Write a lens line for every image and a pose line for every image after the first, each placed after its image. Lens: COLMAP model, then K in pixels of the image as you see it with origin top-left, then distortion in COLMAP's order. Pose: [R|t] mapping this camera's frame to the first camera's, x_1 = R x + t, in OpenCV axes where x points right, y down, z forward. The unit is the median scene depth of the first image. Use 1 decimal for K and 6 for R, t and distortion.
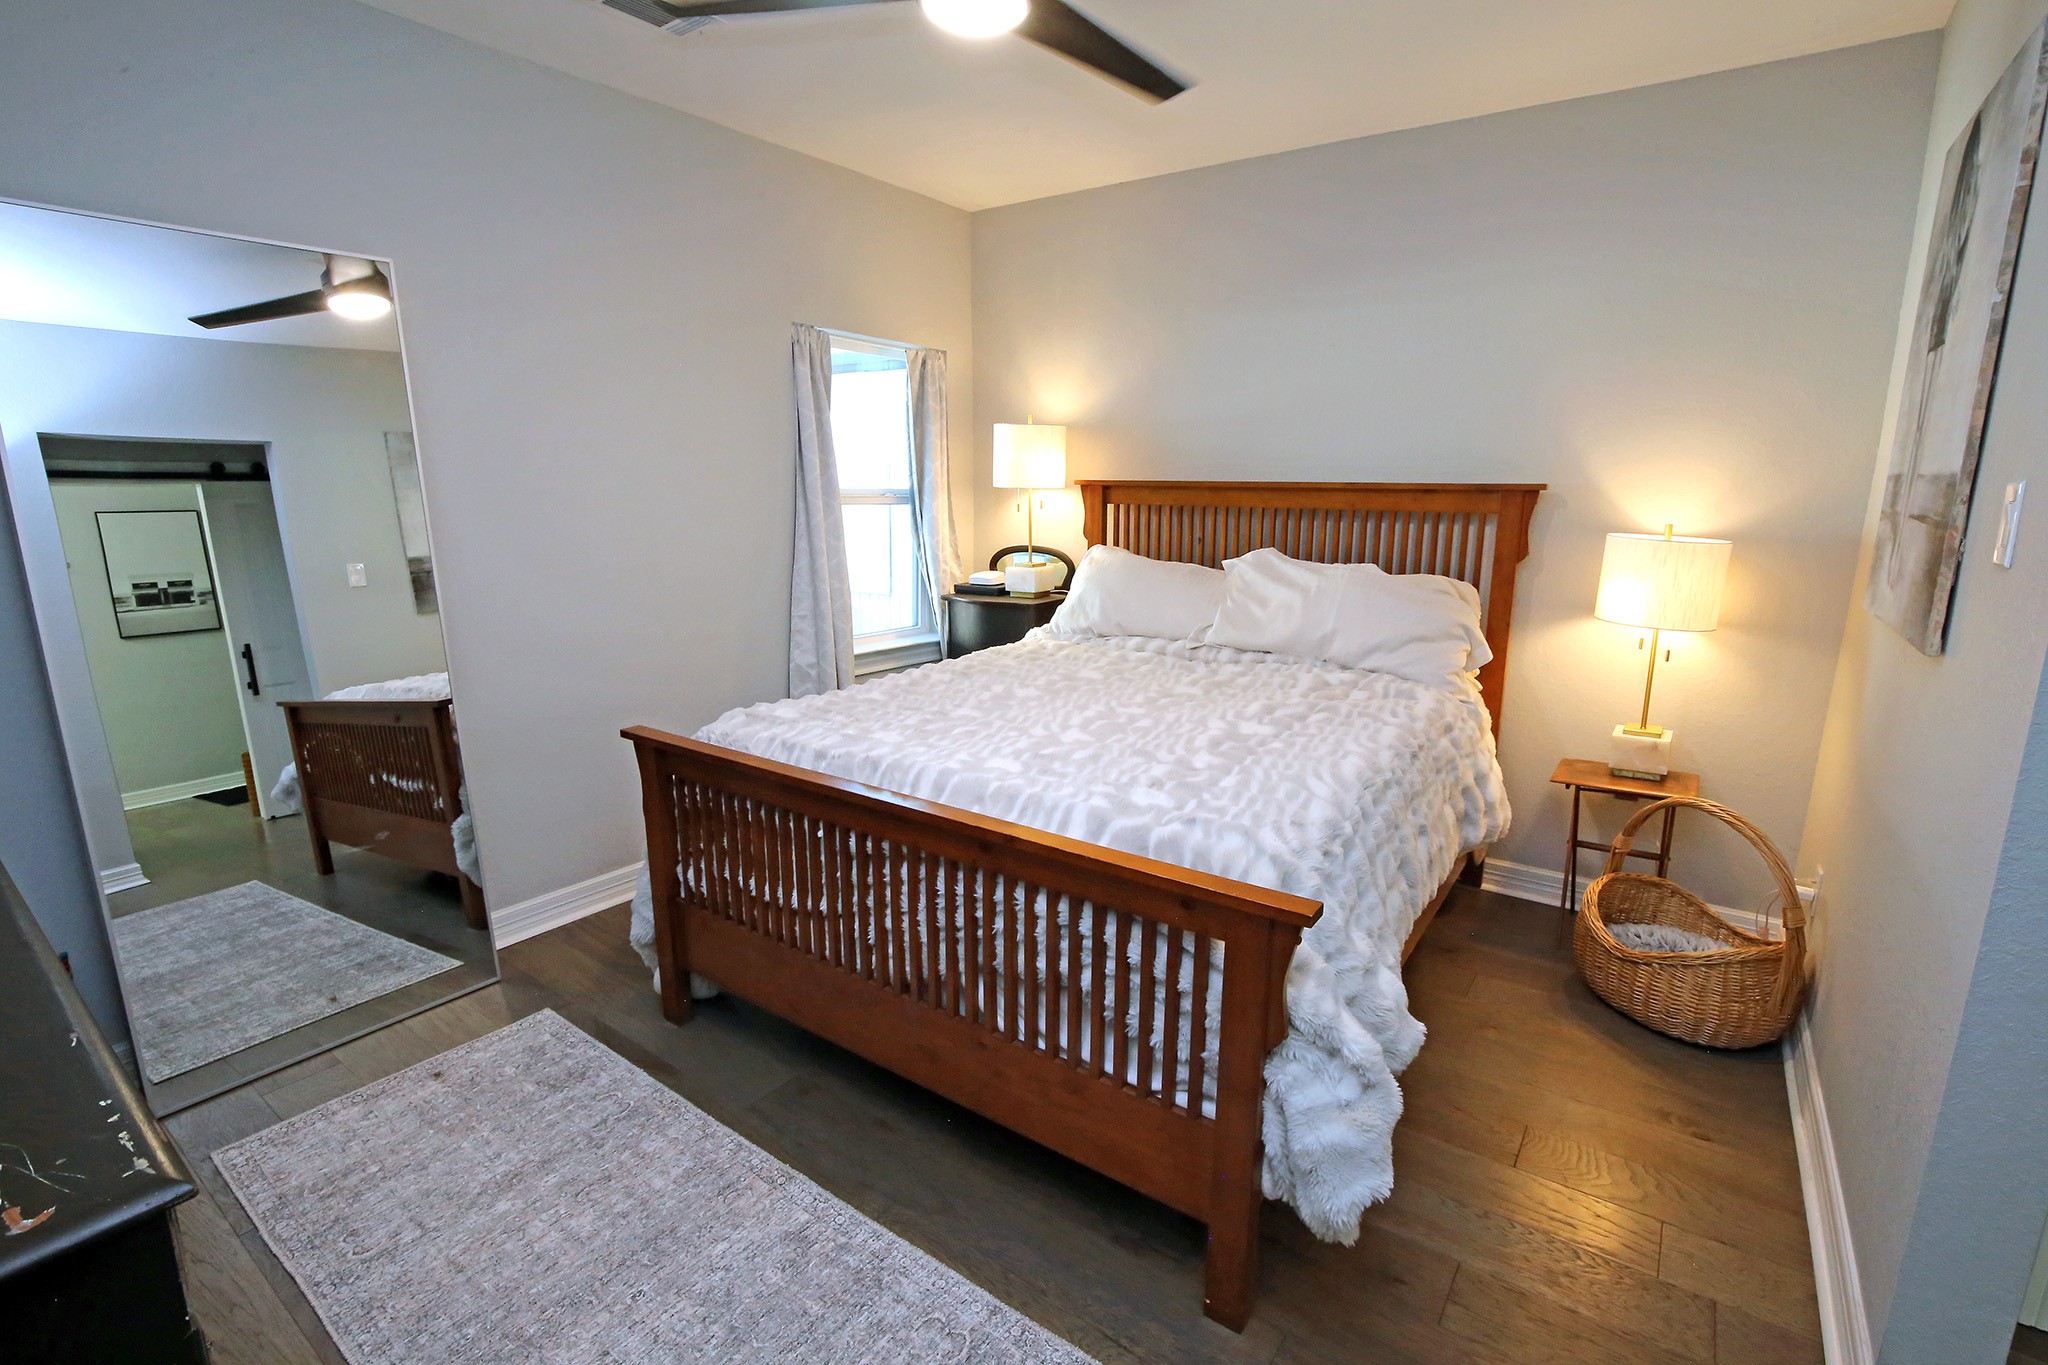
lens RADIAL K [[939.9, 0, 1026.6], [0, 939.9, 675.7], [0, 0, 1]] dist [-0.038510, 0.007879]
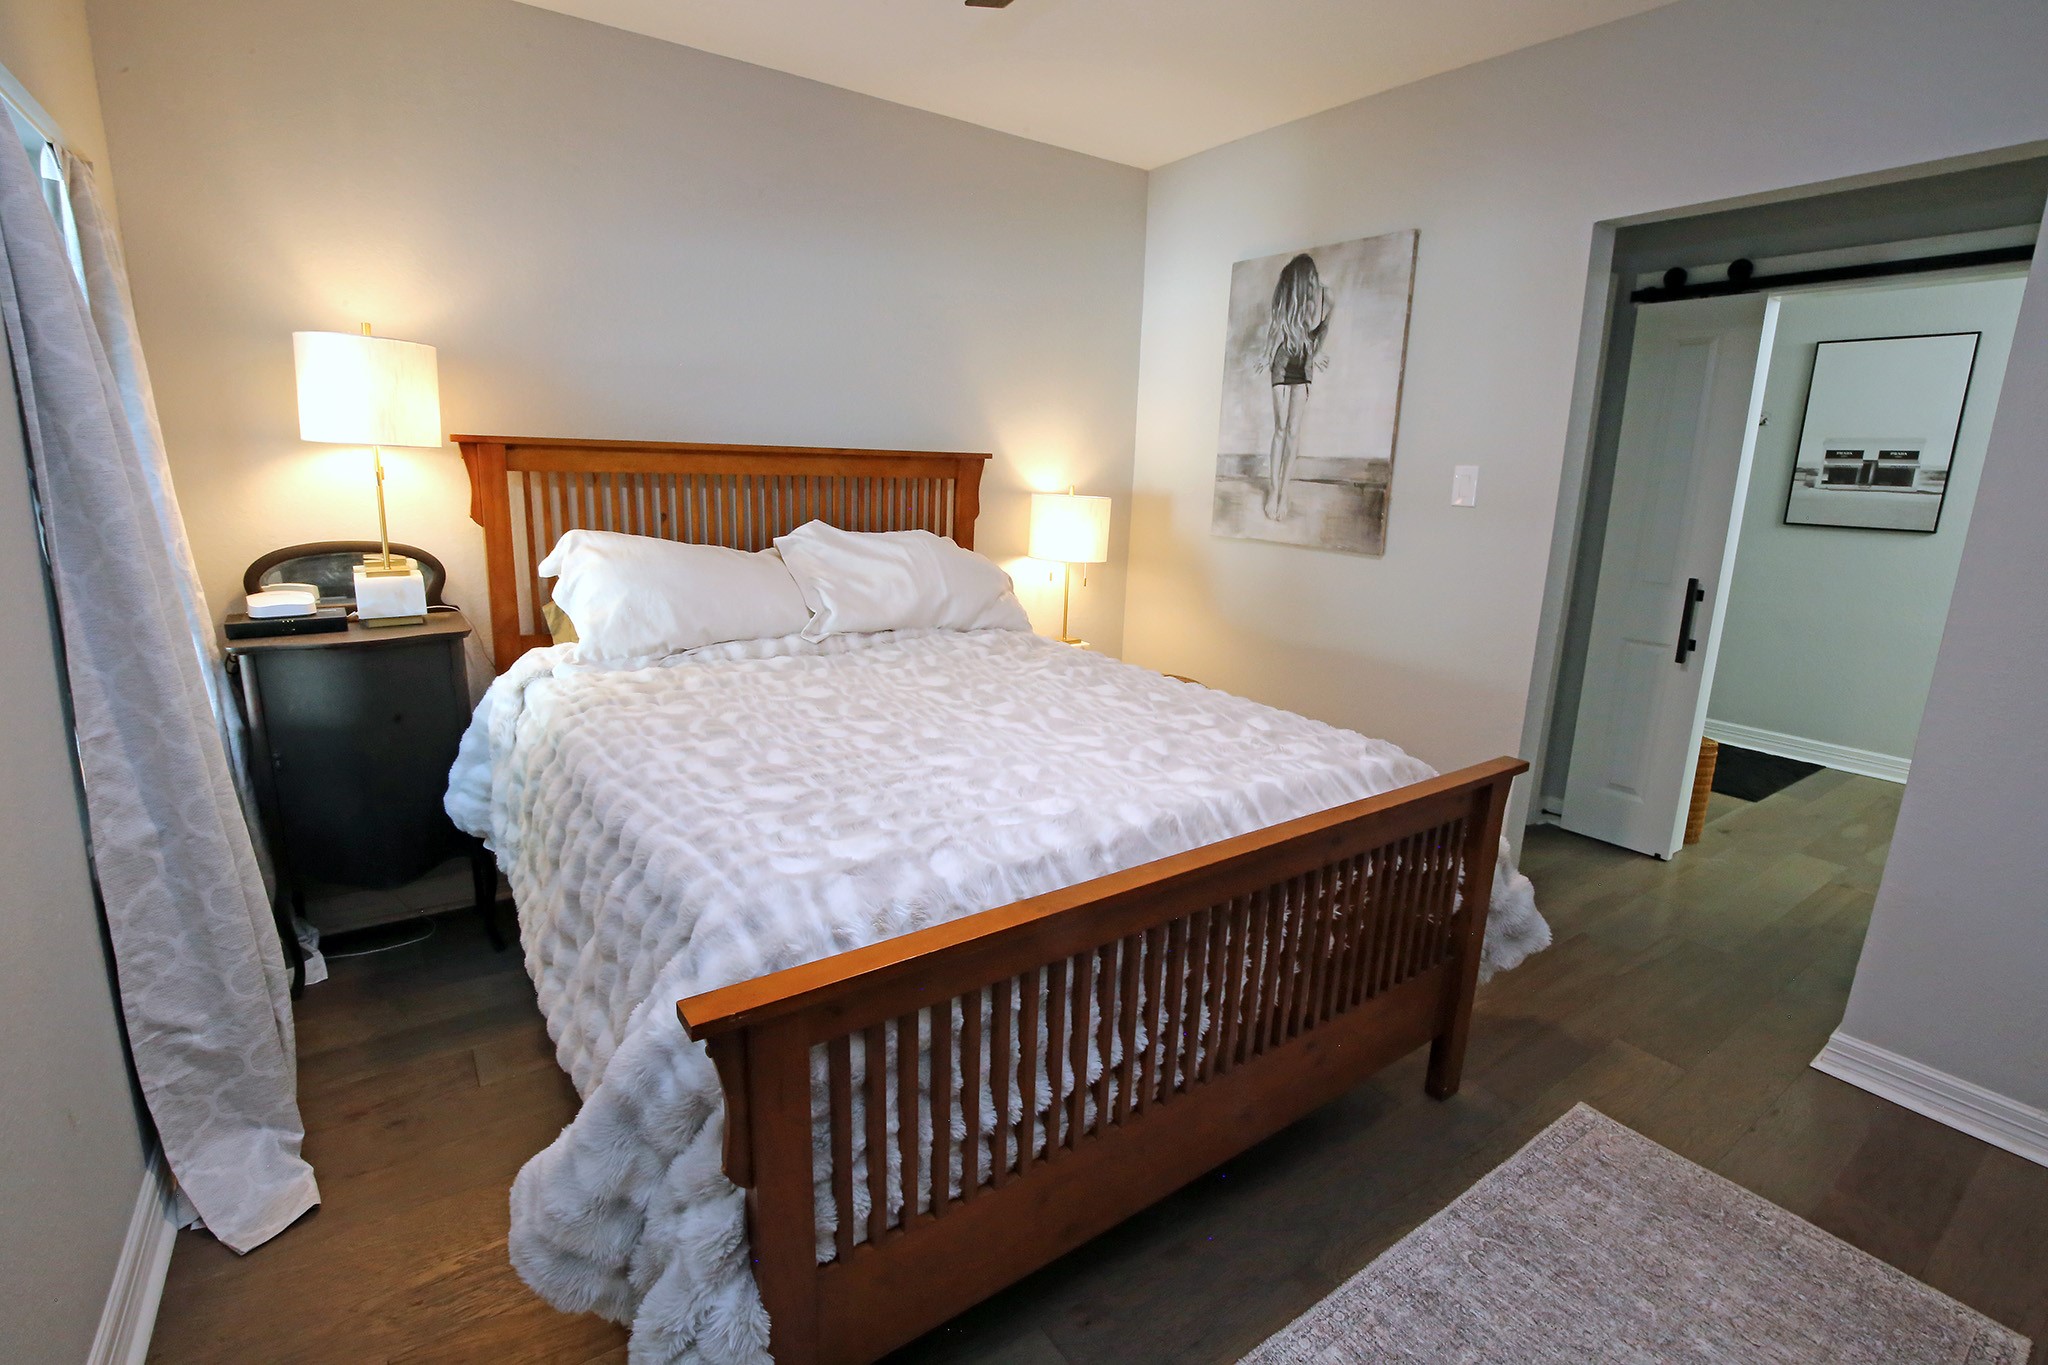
lens RADIAL K [[939.9, 0, 1026.6], [0, 939.9, 675.7], [0, 0, 1]] dist [-0.038510, 0.007879]
pose [[0.330666, -0.203487, 0.921549, -0.526500], [0.161581, 0.974267, 0.157150, -0.097297], [-0.929813, 0.096941, 0.355036, 0.491804]]
